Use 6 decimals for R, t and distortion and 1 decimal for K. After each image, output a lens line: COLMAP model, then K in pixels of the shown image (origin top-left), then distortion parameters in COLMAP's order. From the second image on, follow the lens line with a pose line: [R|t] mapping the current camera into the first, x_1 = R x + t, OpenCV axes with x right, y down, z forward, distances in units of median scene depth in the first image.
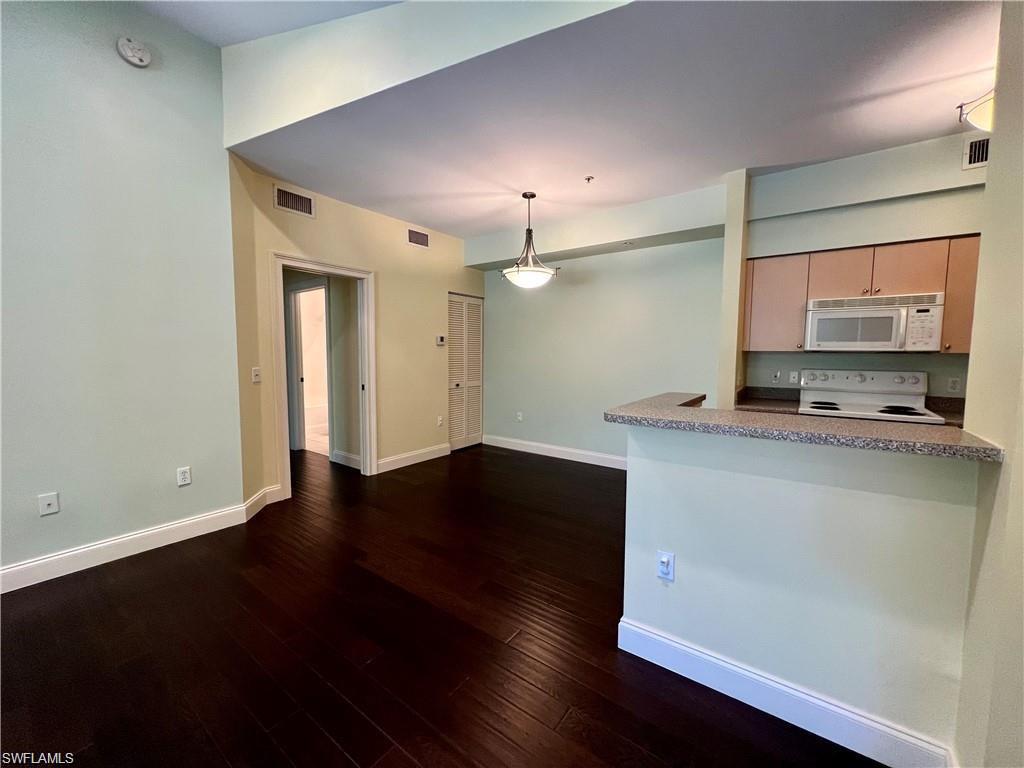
lens RADIAL K [[411.6, 0, 511.2], [0, 411.6, 381.3], [0, 0, 1]] dist [0.000409, -0.000445]
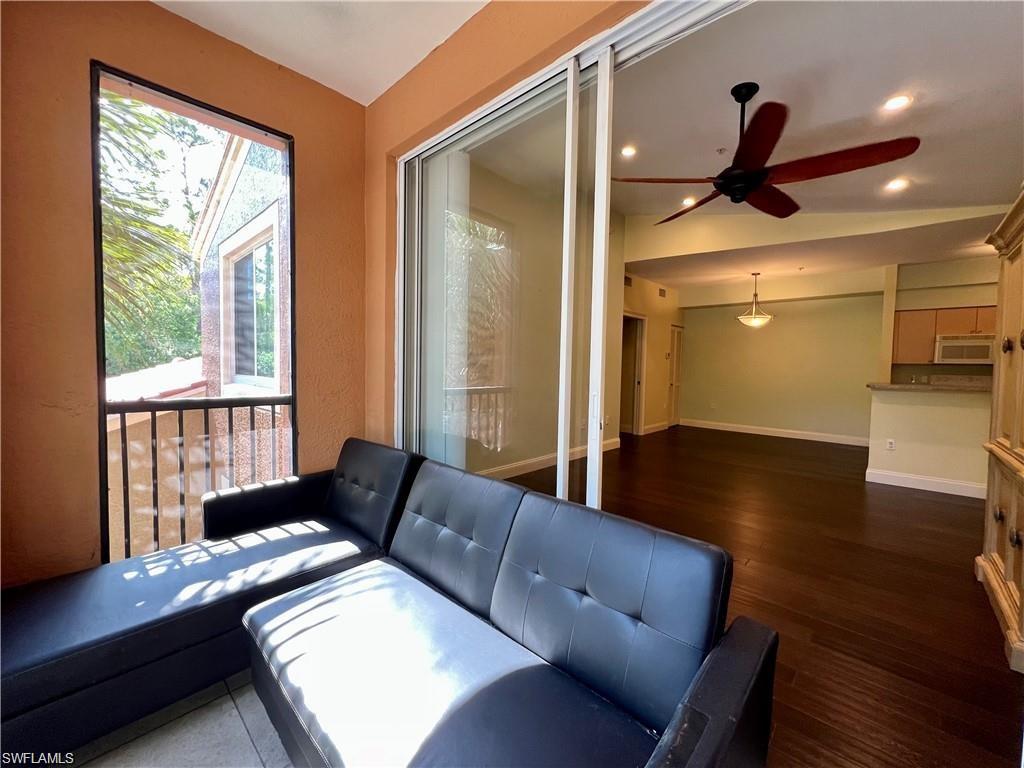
lens RADIAL K [[411.6, 0, 511.6], [0, 411.6, 382.7], [0, 0, 1]] dist [0.000409, -0.000445]
pose [[0.992951, 0.015807, -0.117469, -0.900891], [-0.018910, 0.999500, -0.025348, 0.089580], [0.117009, 0.027391, 0.992753, -0.990923]]
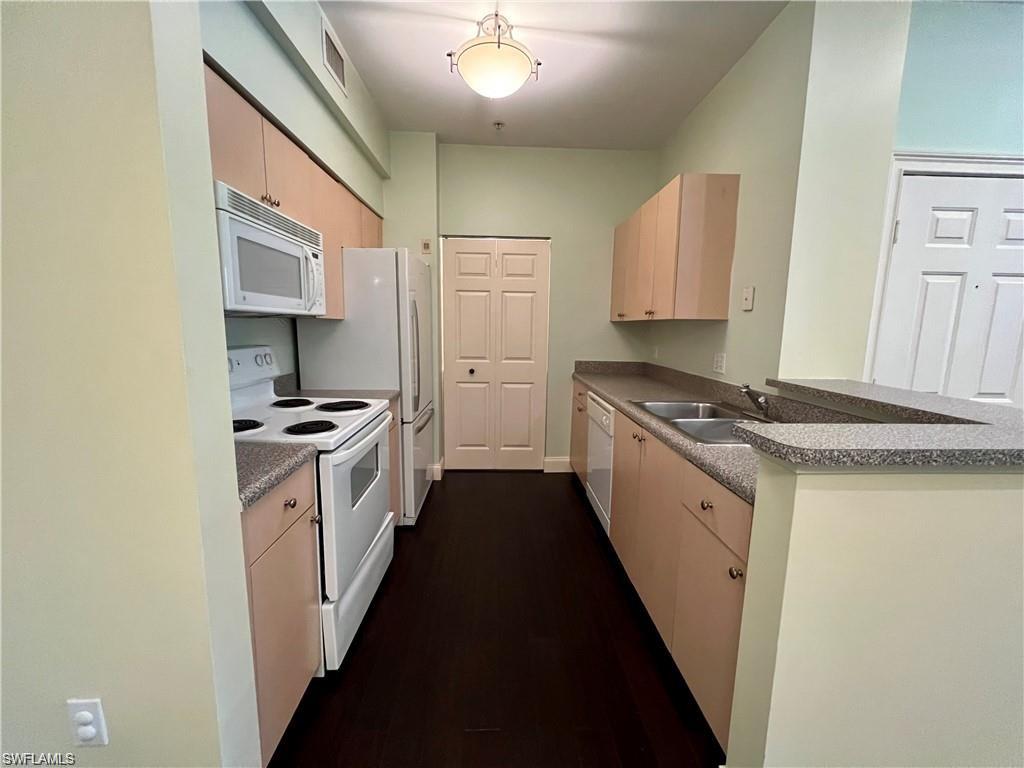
lens RADIAL K [[411.6, 0, 519.3], [0, 411.6, 382.7], [0, 0, 1]] dist [0.000409, -0.000445]
pose [[-0.632108, -0.125944, 0.764577, 0.213391], [0.031292, 0.981749, 0.187588, -0.072474], [-0.774249, 0.142501, -0.616630, 1.046533]]
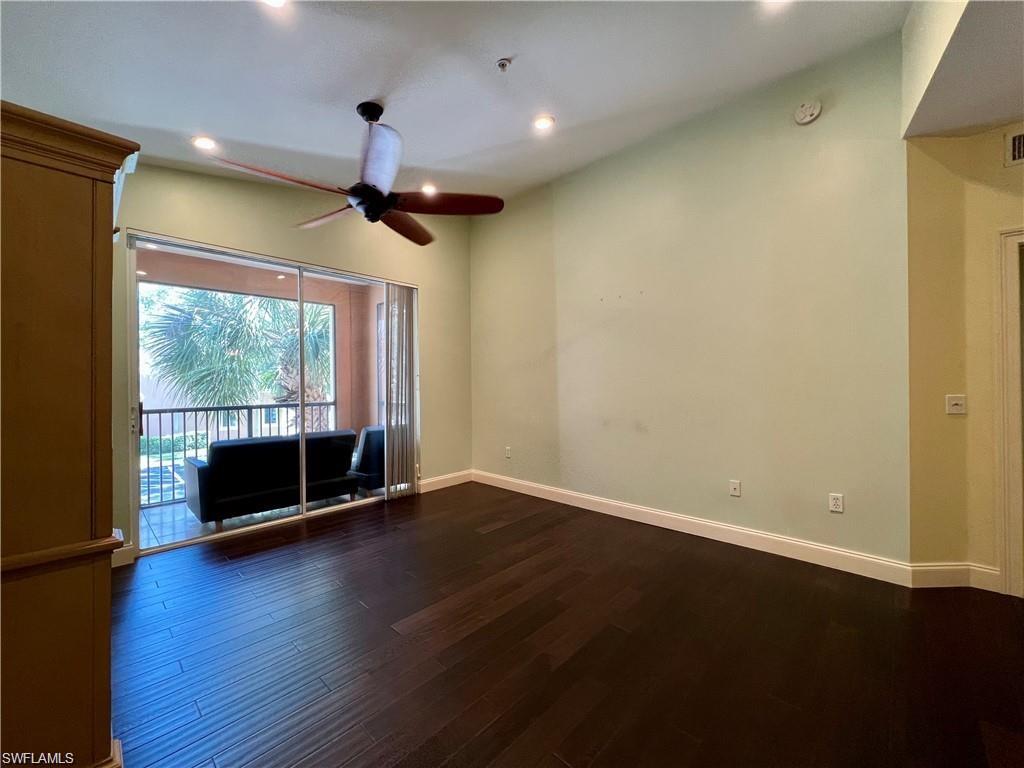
lens RADIAL K [[411.6, 0, 508.4], [0, 411.6, 382.5], [0, 0, 1]] dist [0.000409, -0.000445]
pose [[-0.138712, -0.005431, -0.990318, 0.244106], [-0.060000, 0.998194, 0.002930, -0.009185], [0.988514, 0.059825, -0.138787, 0.302885]]
